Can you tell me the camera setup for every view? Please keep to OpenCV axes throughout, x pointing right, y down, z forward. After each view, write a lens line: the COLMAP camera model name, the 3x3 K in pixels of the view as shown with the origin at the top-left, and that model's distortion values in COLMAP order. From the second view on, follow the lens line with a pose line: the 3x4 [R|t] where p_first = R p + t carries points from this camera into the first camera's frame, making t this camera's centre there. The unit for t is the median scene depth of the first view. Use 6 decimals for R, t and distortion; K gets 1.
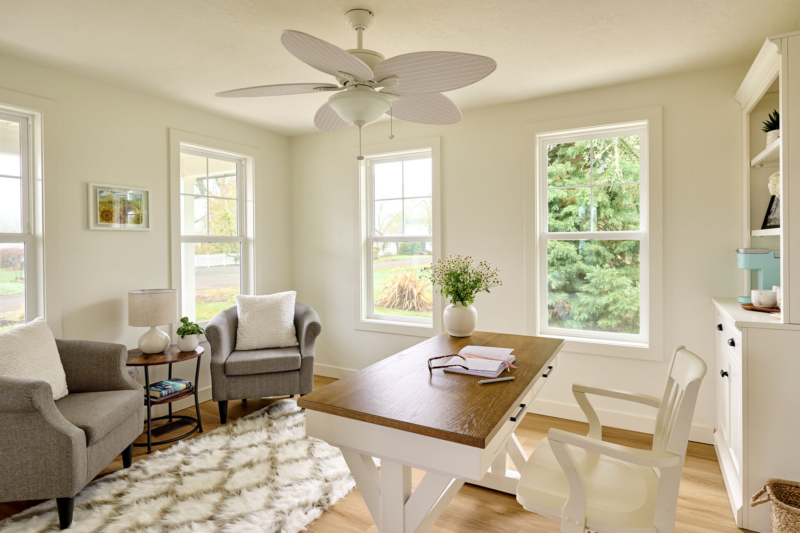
lens RADIAL K [[454.4, 0, 401.1], [0, 454.4, 246.6], [0, 0, 1]] dist [-0.000316, -0.000528]
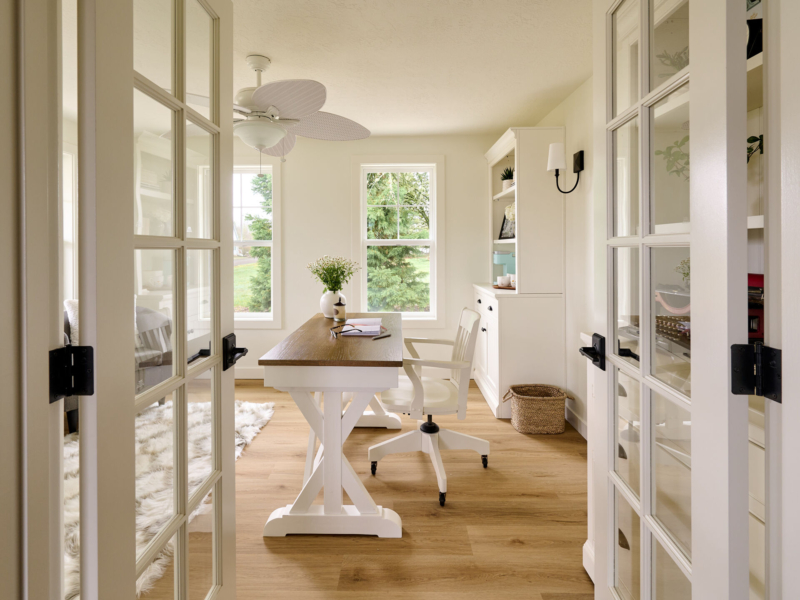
lens RADIAL K [[421.9, 0, 397.7], [0, 421.9, 248.8], [0, 0, 1]] dist [-0.003702, -0.000912]
pose [[0.873027, 0.004498, 0.487651, -0.130177], [0.000629, 0.999946, -0.010349, 0.005330], [-0.487672, 0.009342, 0.872977, -0.069327]]
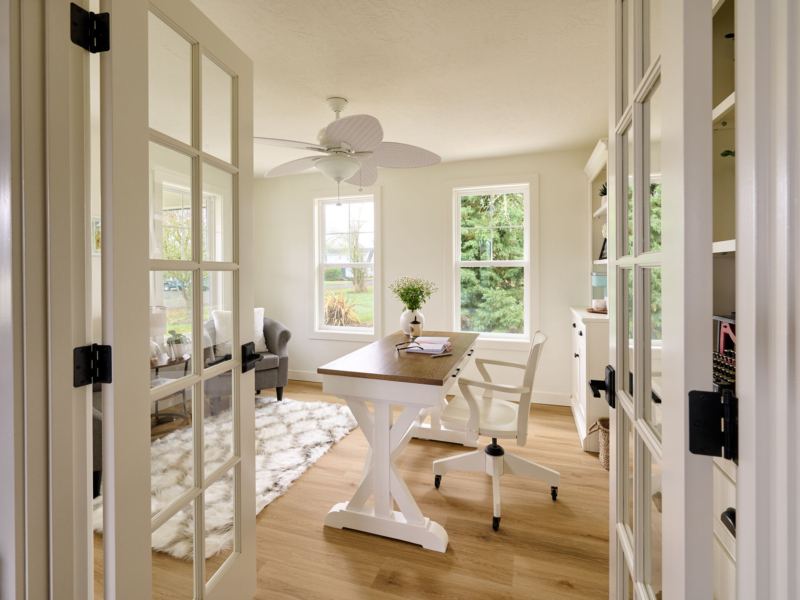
lens RADIAL K [[402.2, 0, 400.7], [0, 402.2, 271.4], [0, 0, 1]] dist [-0.002718, -0.000186]
pose [[0.981005, 0.003347, 0.193955, -0.056710], [-0.002099, 0.999976, -0.006639, 0.005120], [-0.193973, 0.006106, 0.980988, -0.092637]]
